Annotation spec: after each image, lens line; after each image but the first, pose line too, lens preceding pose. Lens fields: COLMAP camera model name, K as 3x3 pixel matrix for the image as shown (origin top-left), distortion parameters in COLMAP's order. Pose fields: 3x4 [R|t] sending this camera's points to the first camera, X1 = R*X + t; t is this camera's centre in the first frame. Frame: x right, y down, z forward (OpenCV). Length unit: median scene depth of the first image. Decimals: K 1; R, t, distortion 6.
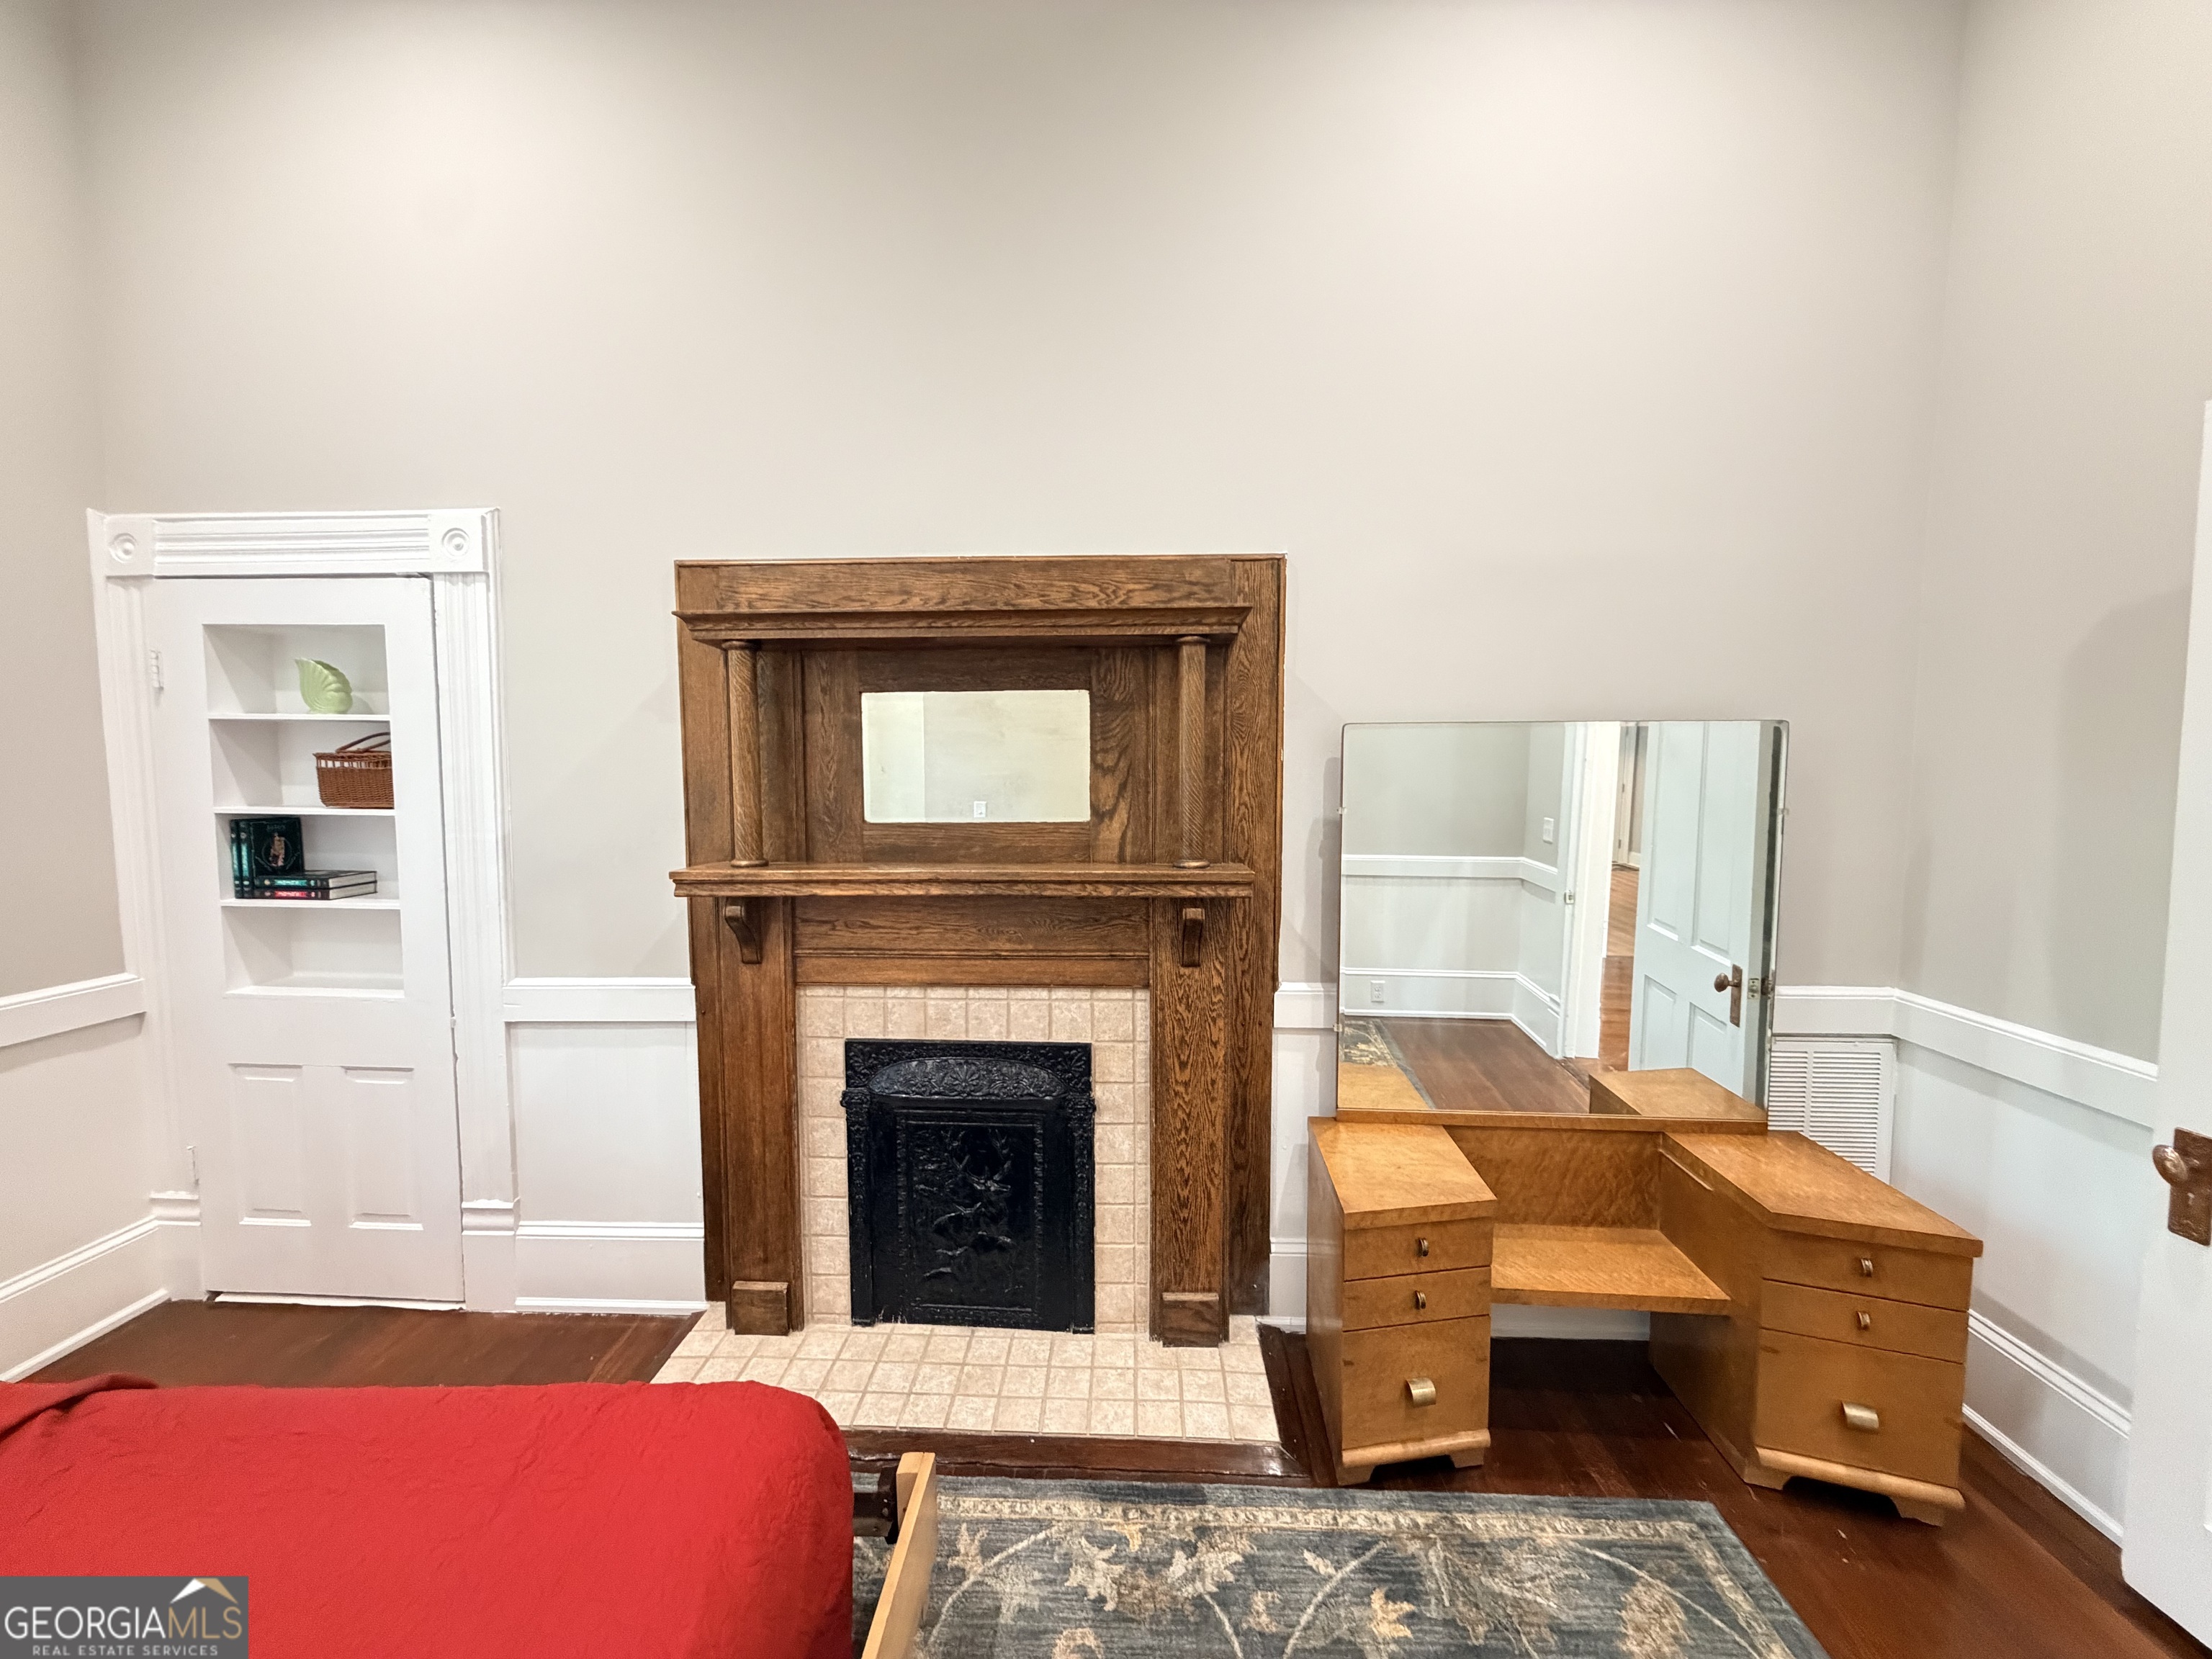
lens RADIAL K [[892.9, 0, 1110.6], [0, 892.9, 831.2], [0, 0, 1]] dist [-0.000079, 0.000375]
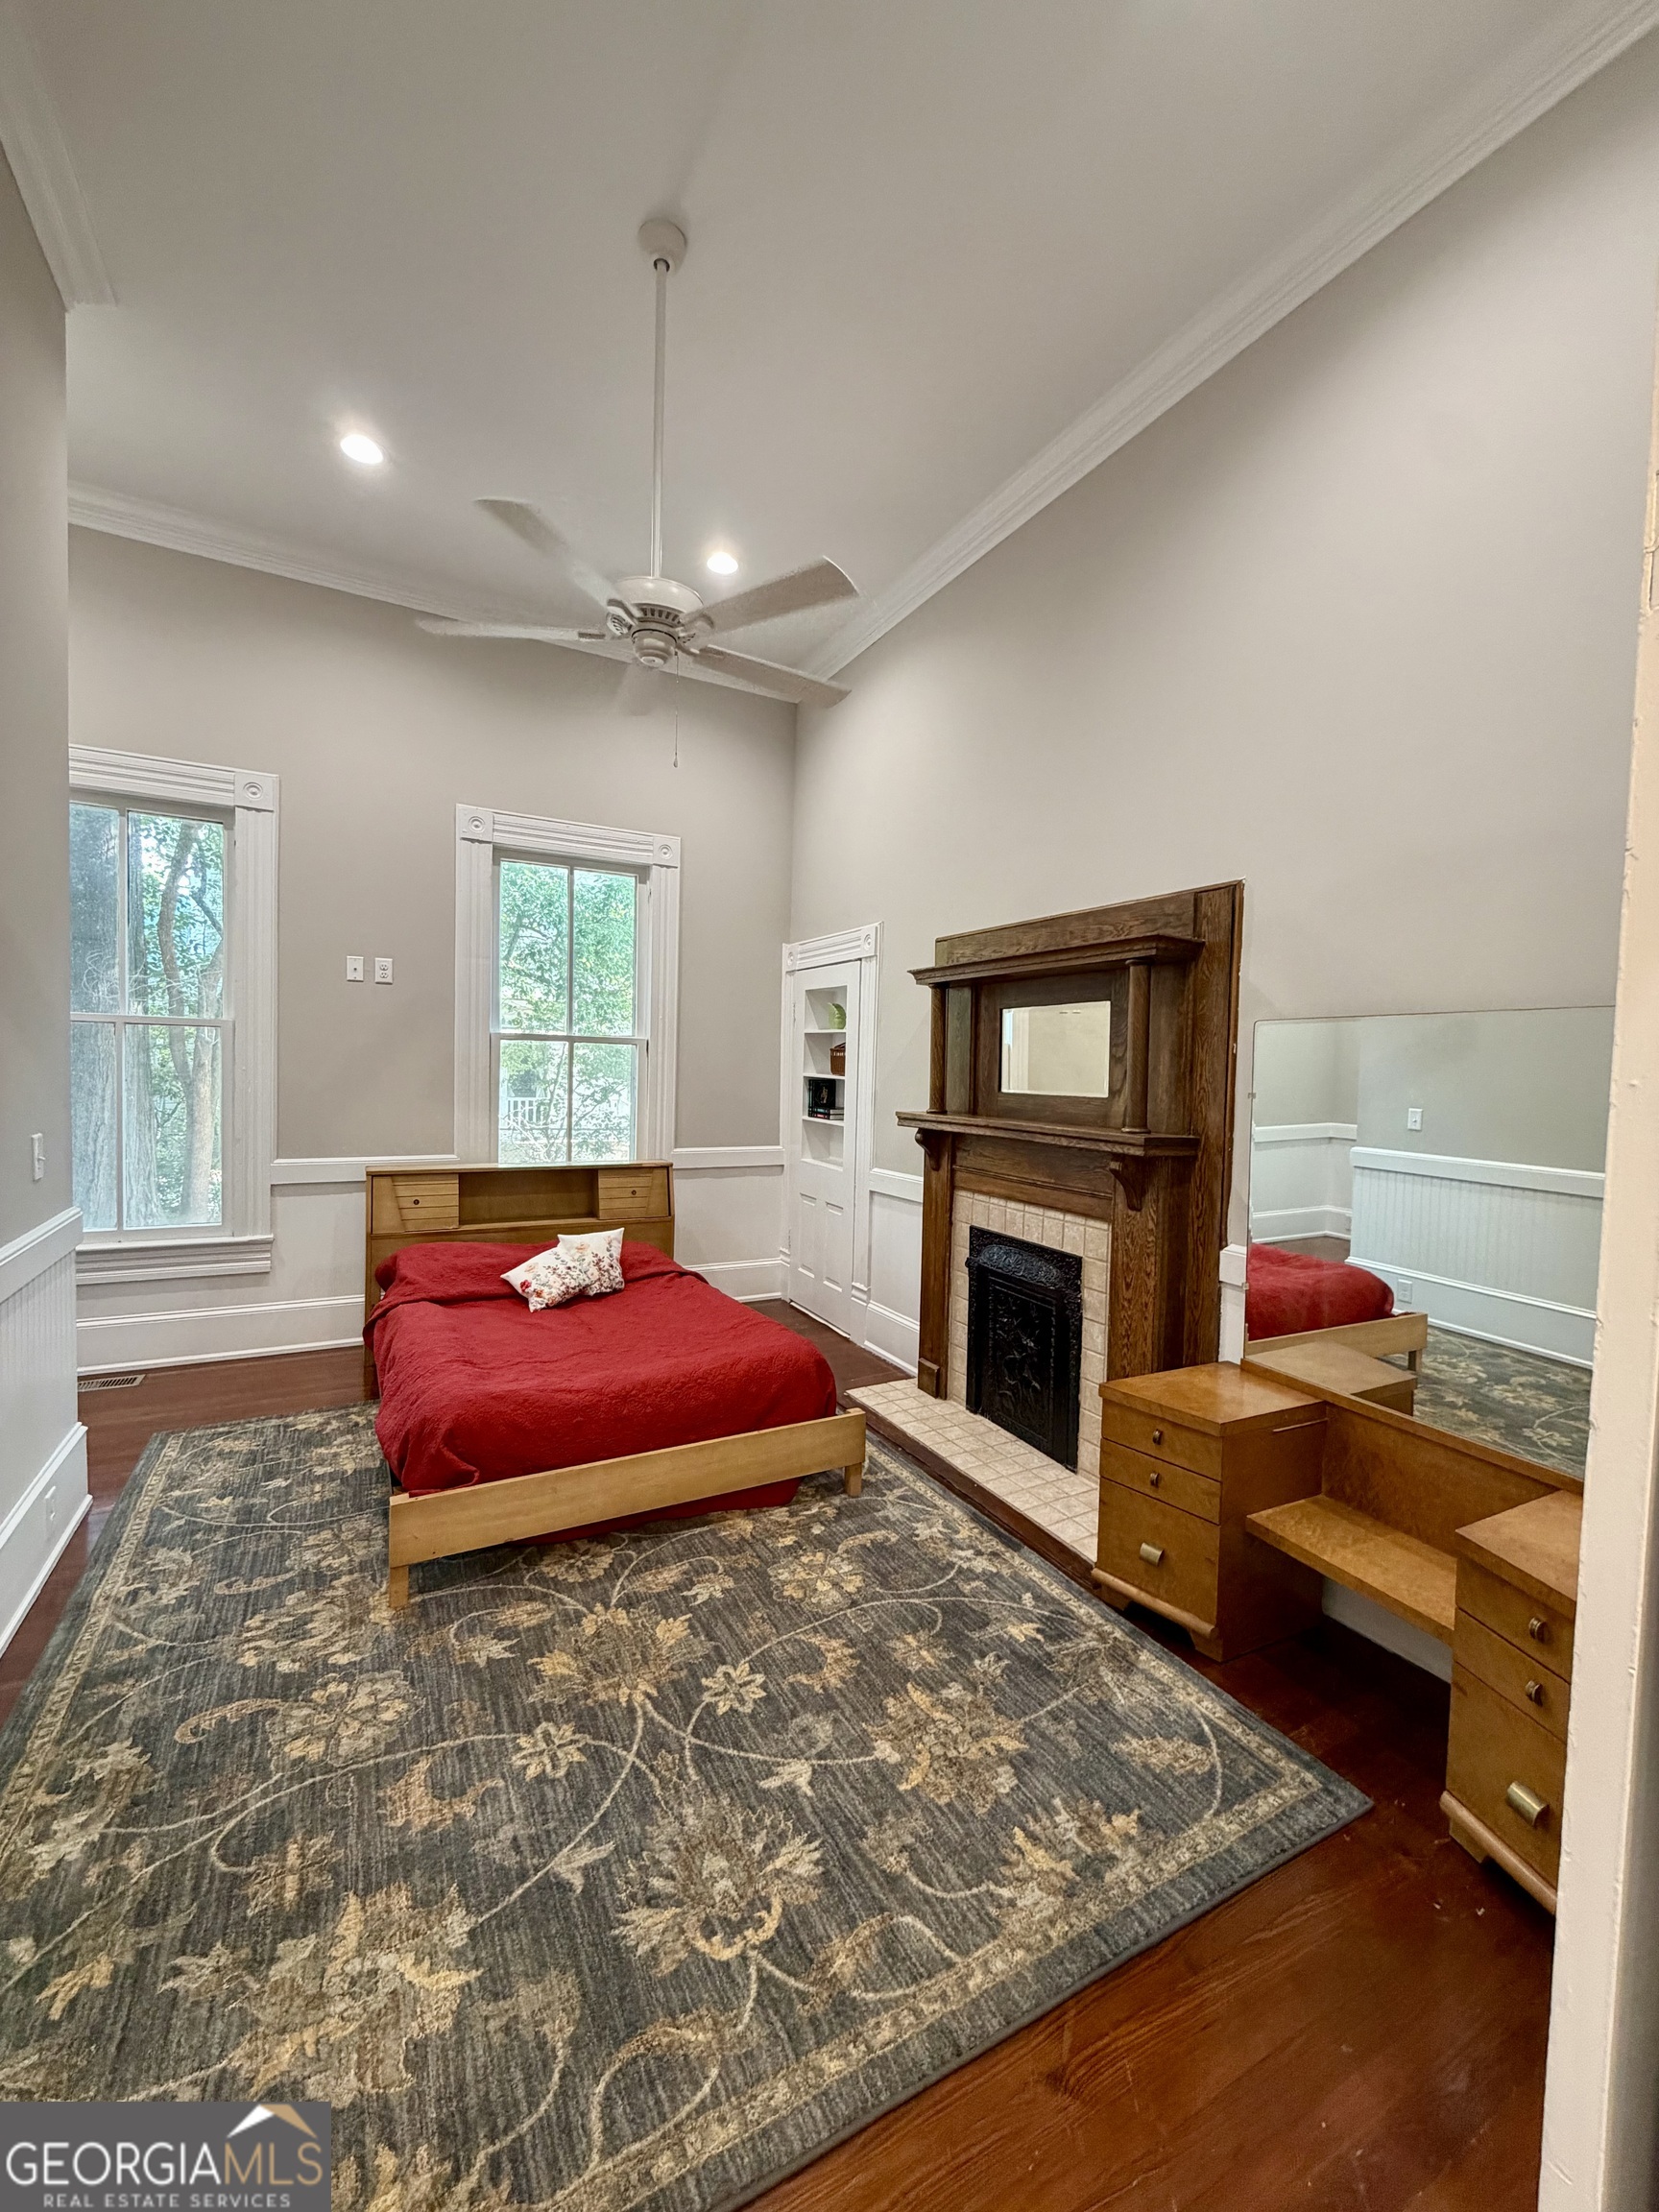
lens RADIAL K [[892.9, 0, 808.6], [0, 892.9, 1098.3], [0, 0, 1]] dist [-0.000079, 0.000375]
pose [[0.492941, 0.047172, -0.868783, 0.941700], [-0.086419, 0.996246, 0.005060, 0.022941], [0.865760, 0.072586, 0.495167, -0.063986]]
